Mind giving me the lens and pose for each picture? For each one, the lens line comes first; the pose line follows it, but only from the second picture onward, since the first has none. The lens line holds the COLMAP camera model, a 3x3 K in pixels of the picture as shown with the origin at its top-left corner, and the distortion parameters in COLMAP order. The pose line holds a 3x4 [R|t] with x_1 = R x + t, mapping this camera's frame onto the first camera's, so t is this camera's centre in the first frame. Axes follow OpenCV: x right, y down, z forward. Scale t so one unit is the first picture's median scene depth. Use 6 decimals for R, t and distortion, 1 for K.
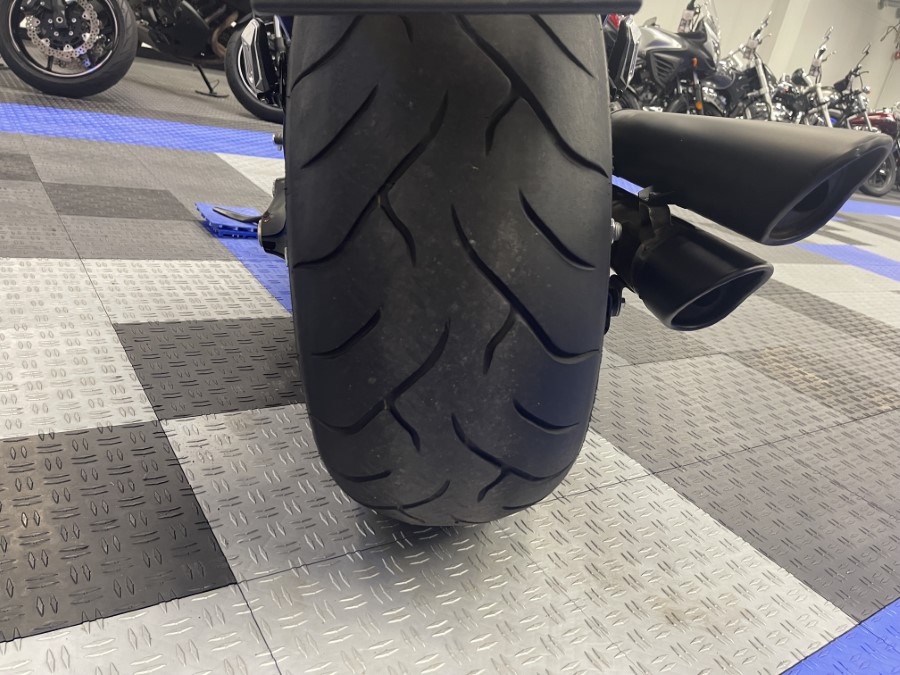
lens RADIAL K [[677.0, 0, 450.0], [0, 677.0, 337.5], [0, 0, 1]] dist [0.074337, -0.110386]
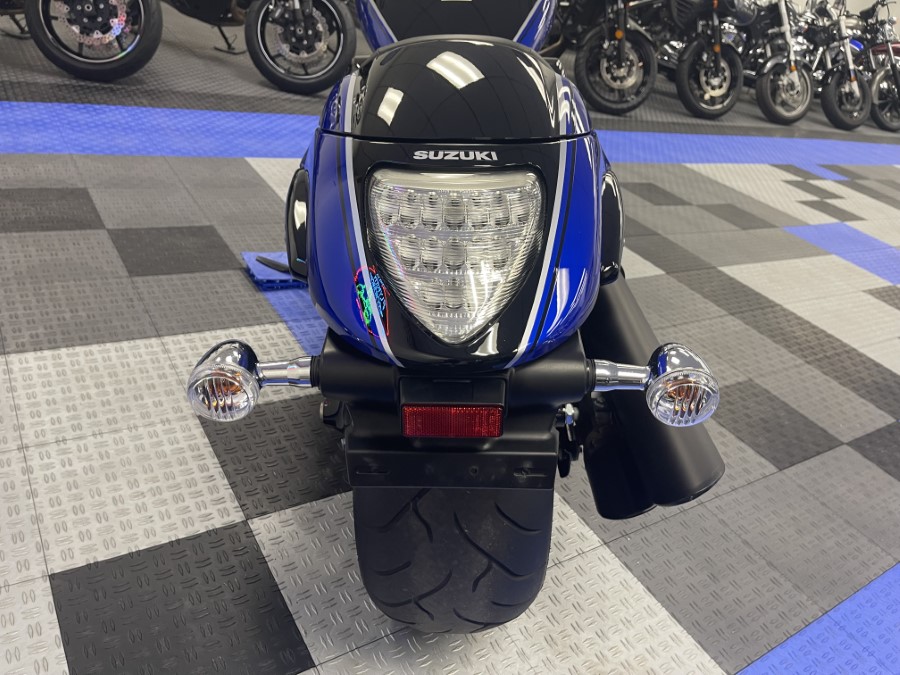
lens RADIAL K [[677.6, 0, 455.4], [0, 677.6, 337.6], [0, 0, 1]] dist [0.068043, -0.103712]
pose [[0.999824, 0.016889, -0.008229, 0.003146], [-0.015459, 0.988495, 0.150459, -0.234774], [0.010675, -0.150305, 0.988582, -0.162265]]
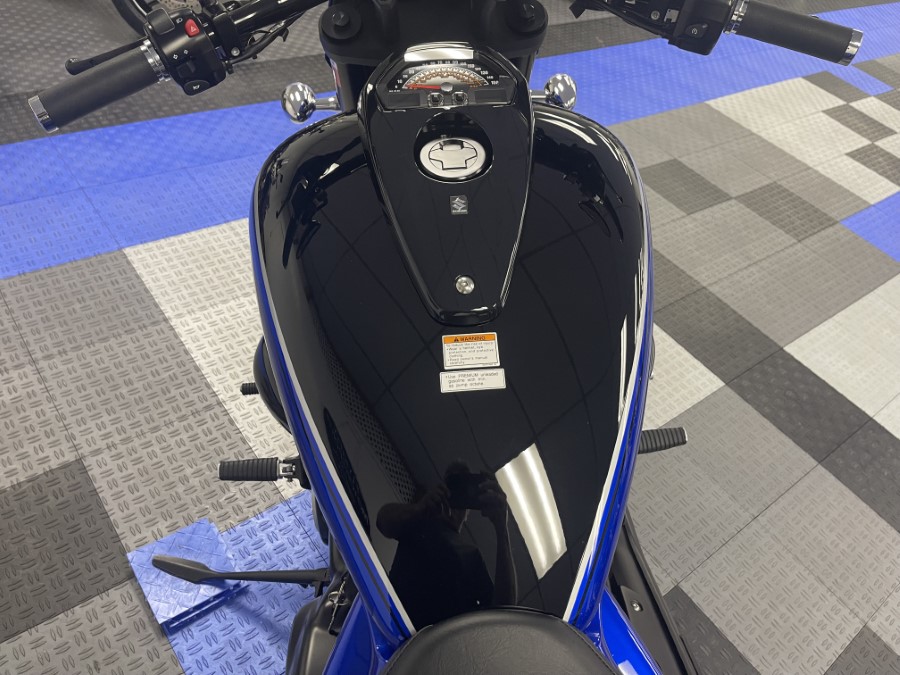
lens RADIAL K [[650.4, 0, 425.9], [0, 650.4, 357.9], [0, 0, 1]] dist [0.067997, -0.089266]
pose [[0.999014, -0.041441, 0.015907, -0.053146], [0.030392, 0.899753, 0.435341, -0.694390], [-0.032353, -0.434428, 0.900125, 0.452182]]
